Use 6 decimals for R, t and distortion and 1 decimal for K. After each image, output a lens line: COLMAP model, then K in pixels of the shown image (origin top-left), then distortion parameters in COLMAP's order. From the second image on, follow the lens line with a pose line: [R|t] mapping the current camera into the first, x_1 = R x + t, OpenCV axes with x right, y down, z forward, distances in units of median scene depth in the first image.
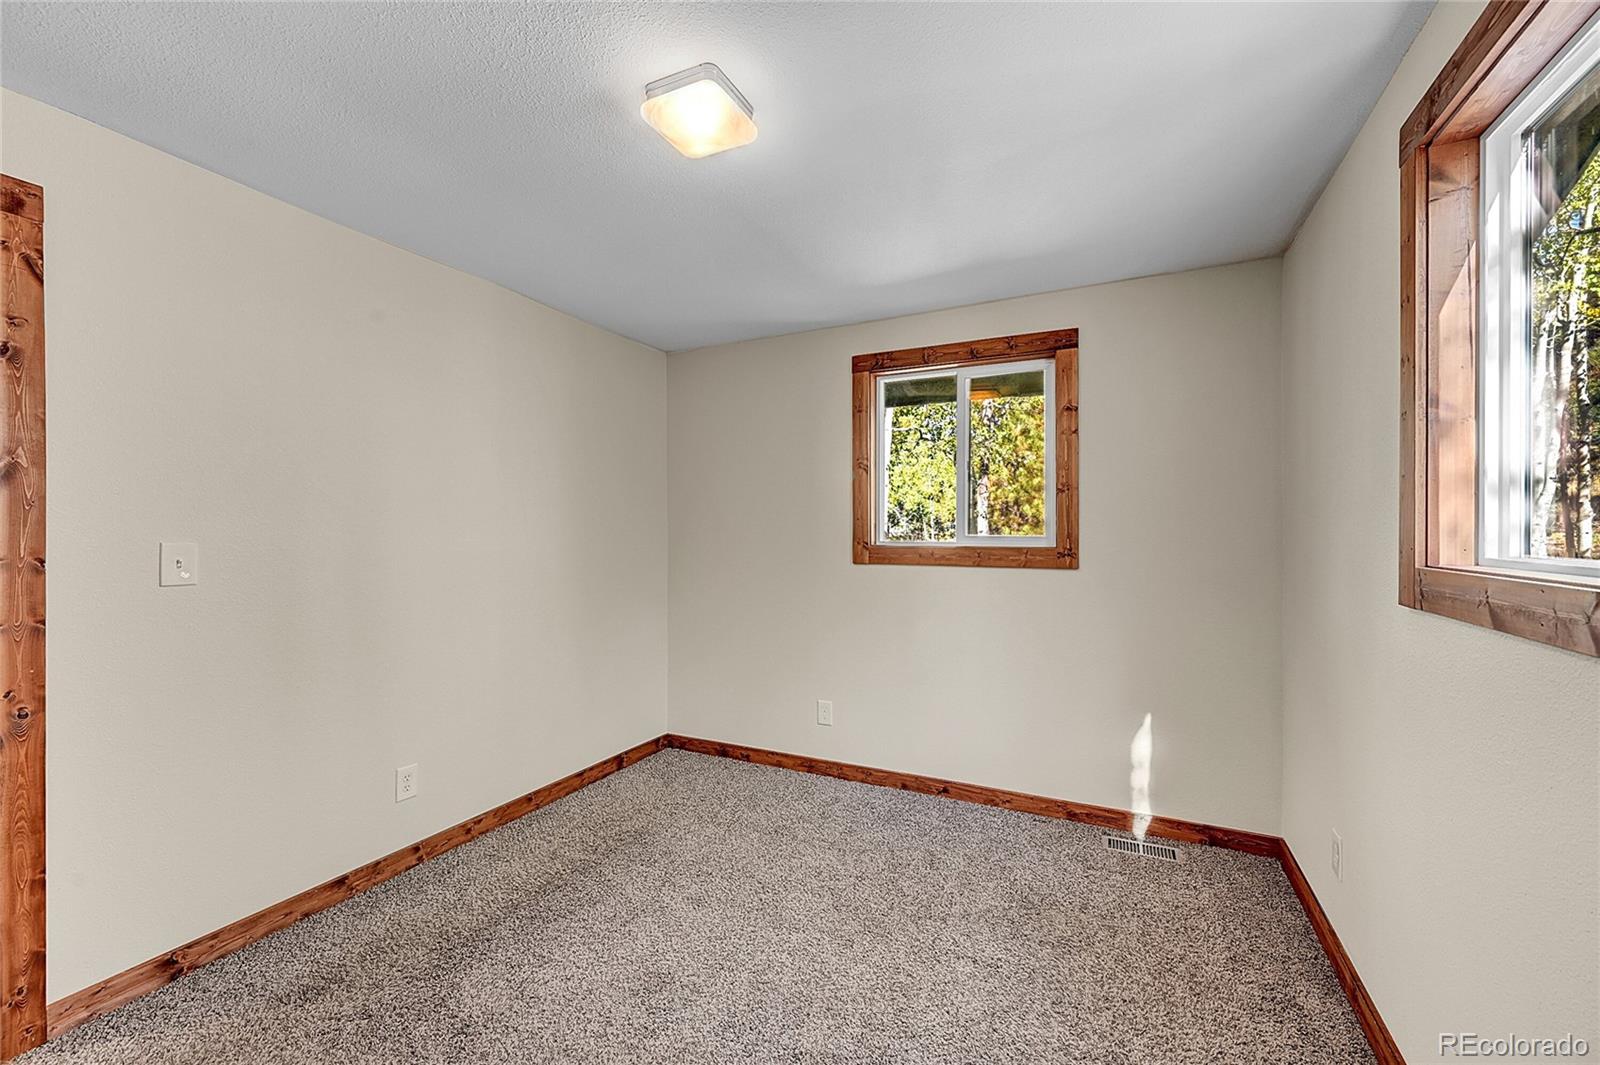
lens RADIAL K [[638.6, 0, 788.1], [0, 638.6, 530.7], [0, 0, 1]] dist [-0.002886, 0.000551]
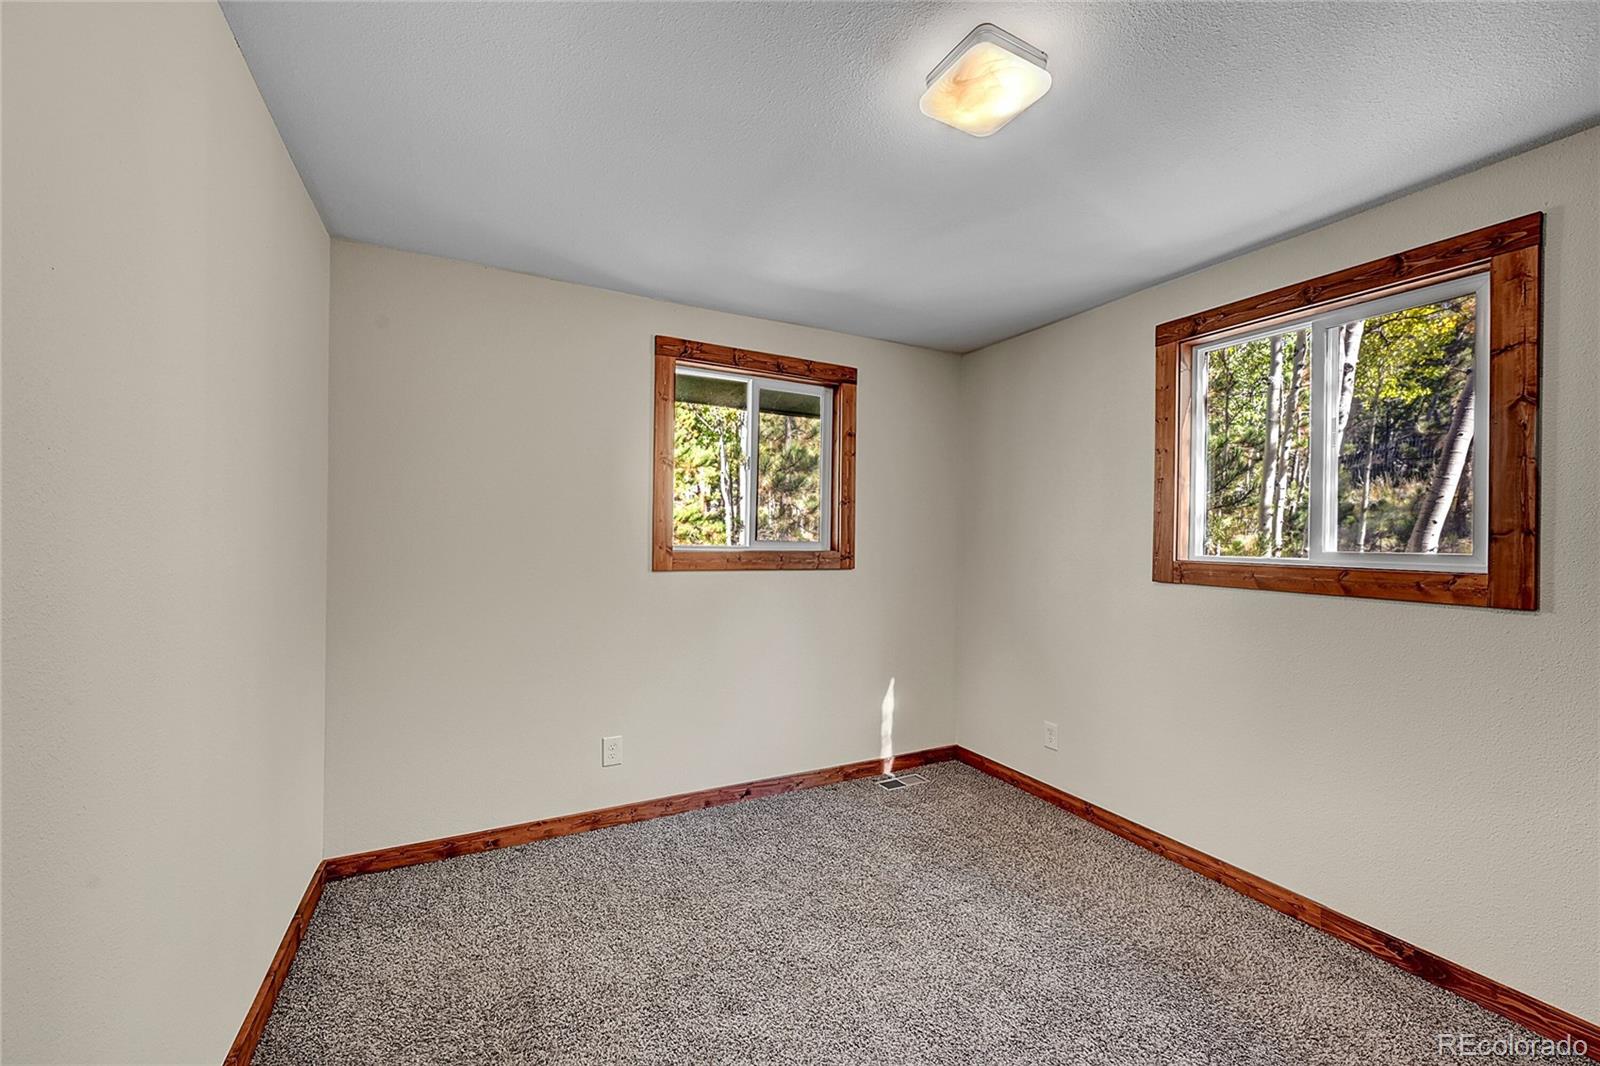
lens RADIAL K [[634.3, 0, 803.3], [0, 634.3, 535.2], [0, 0, 1]] dist [-0.001870, -0.000502]
pose [[0.580936, 0.014265, 0.813824, -0.564186], [-0.014290, 0.999871, -0.007326, 0.006706], [-0.813824, -0.007374, 0.581065, 0.376499]]
